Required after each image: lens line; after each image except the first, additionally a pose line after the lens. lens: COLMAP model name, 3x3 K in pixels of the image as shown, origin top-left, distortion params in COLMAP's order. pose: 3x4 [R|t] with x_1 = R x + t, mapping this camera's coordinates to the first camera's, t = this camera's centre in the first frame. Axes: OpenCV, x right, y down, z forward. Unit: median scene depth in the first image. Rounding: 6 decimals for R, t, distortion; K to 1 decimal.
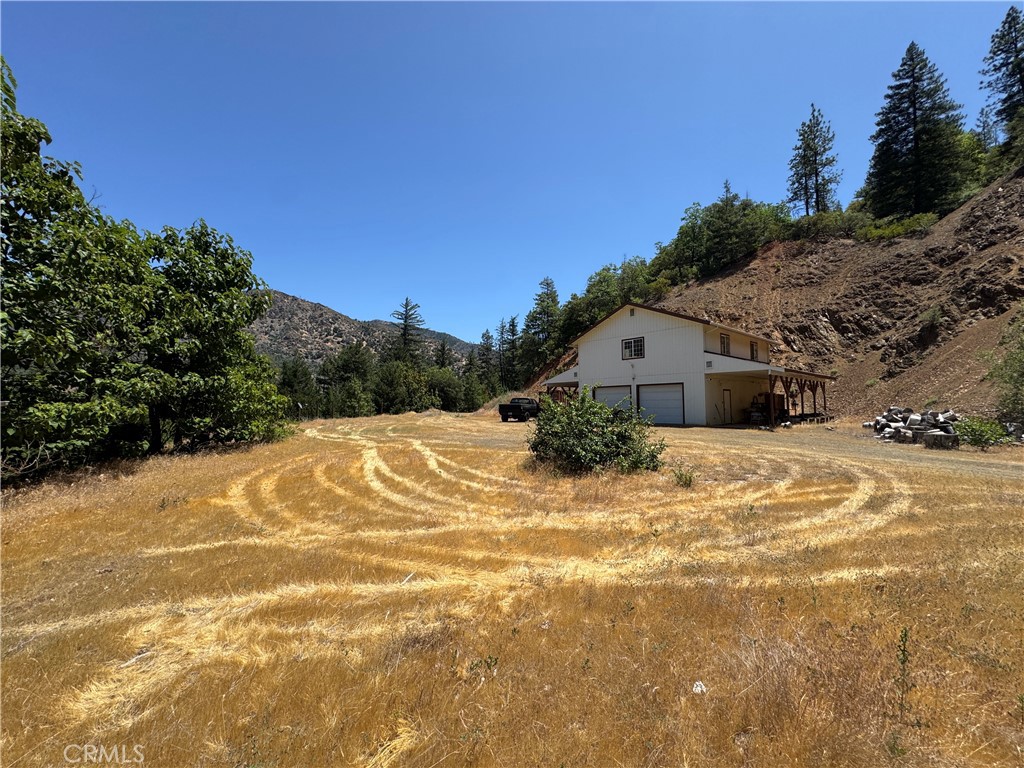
lens RADIAL K [[407.5, 0, 514.7], [0, 407.5, 382.0], [0, 0, 1]] dist [-0.001689, 0.000625]
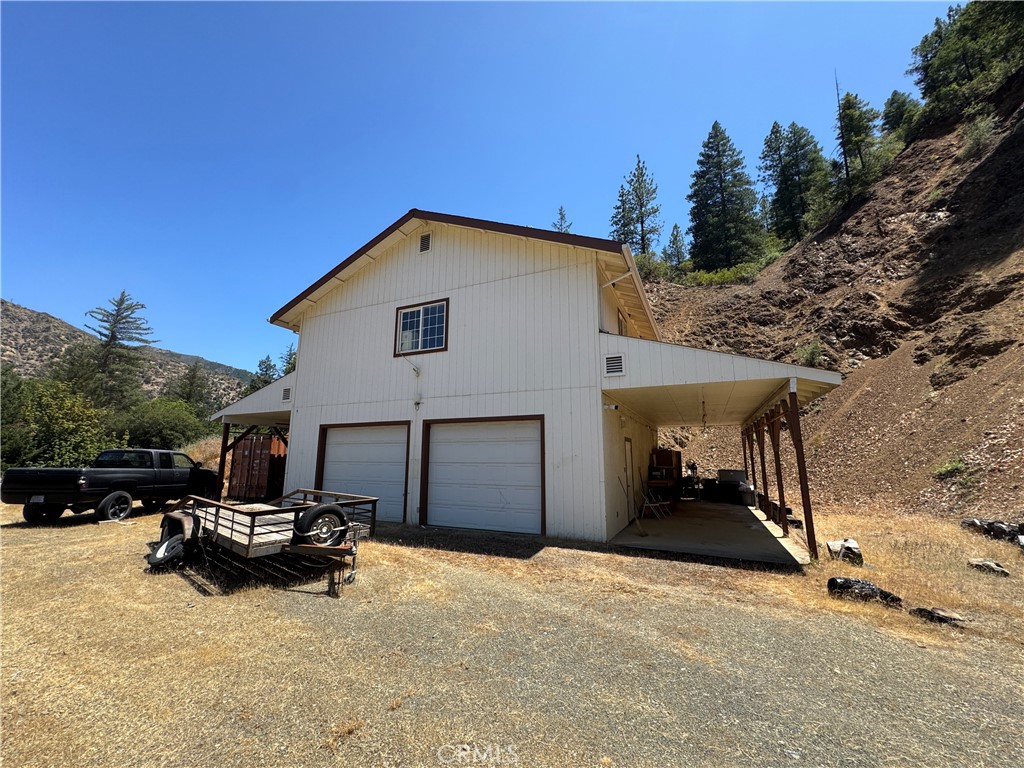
lens RADIAL K [[407.5, 0, 512.6], [0, 407.5, 382.9], [0, 0, 1]] dist [-0.001689, 0.000625]
pose [[0.913789, 0.080657, 0.398101, 0.155143], [-0.030794, 0.991022, -0.130102, 0.013194], [-0.405021, 0.106626, 0.908069, 0.435072]]
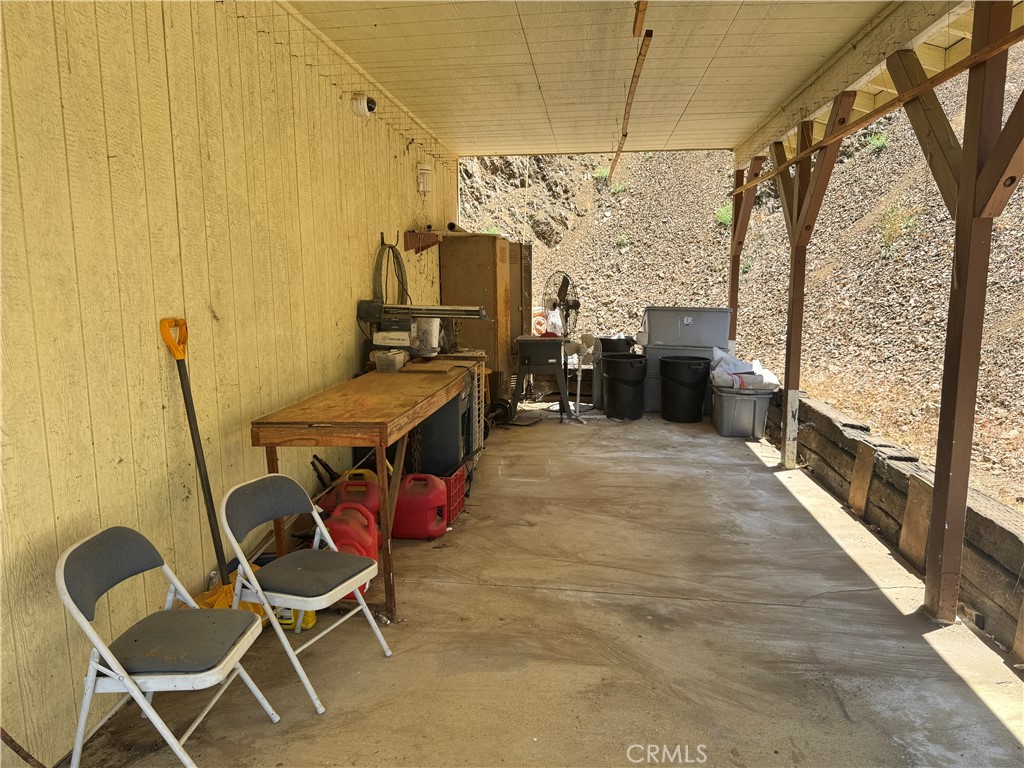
lens RADIAL K [[701.8, 0, 504.3], [0, 701.8, 388.5], [0, 0, 1]] dist [0.012316, -0.021713]
pose [[0.746134, -0.103474, 0.657706, 0.373744], [-0.037295, 0.979803, 0.196458, 0.026092], [-0.664750, -0.171113, 0.727205, 0.632345]]
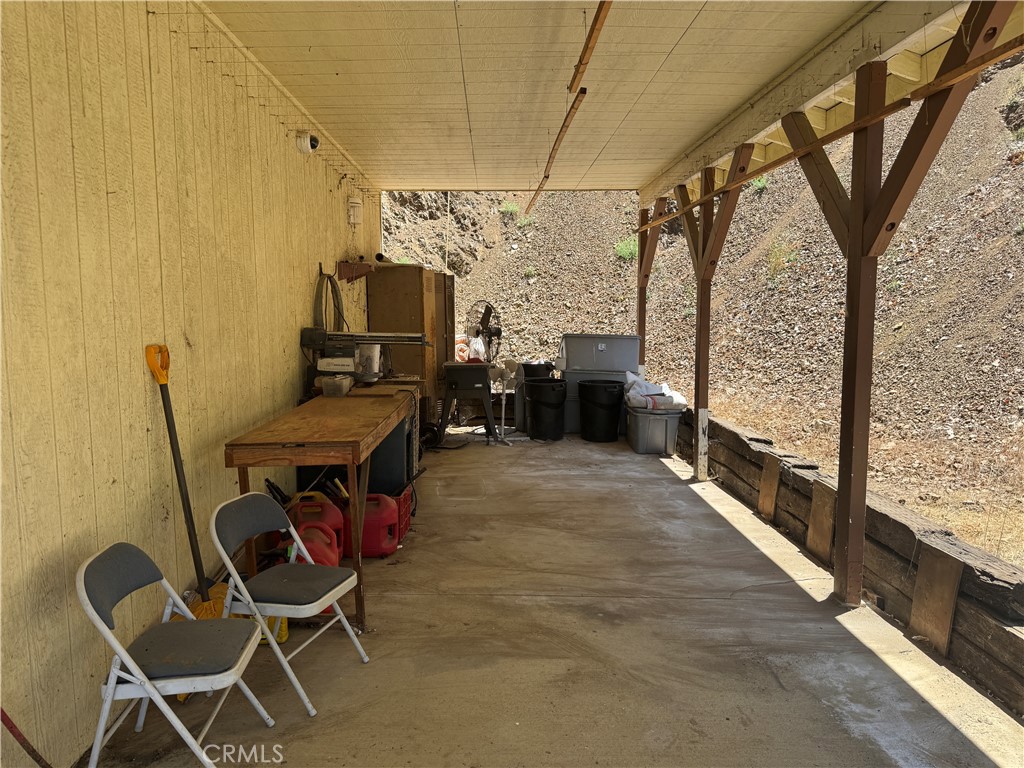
lens RADIAL K [[701.8, 0, 490.7], [0, 701.8, 383.0], [0, 0, 1]] dist [0.012316, -0.021713]
pose [[0.658544, -0.080357, 0.748240, 0.362156], [-0.042778, 0.988677, 0.143830, 0.026157], [-0.751326, -0.126727, 0.647650, 0.632333]]
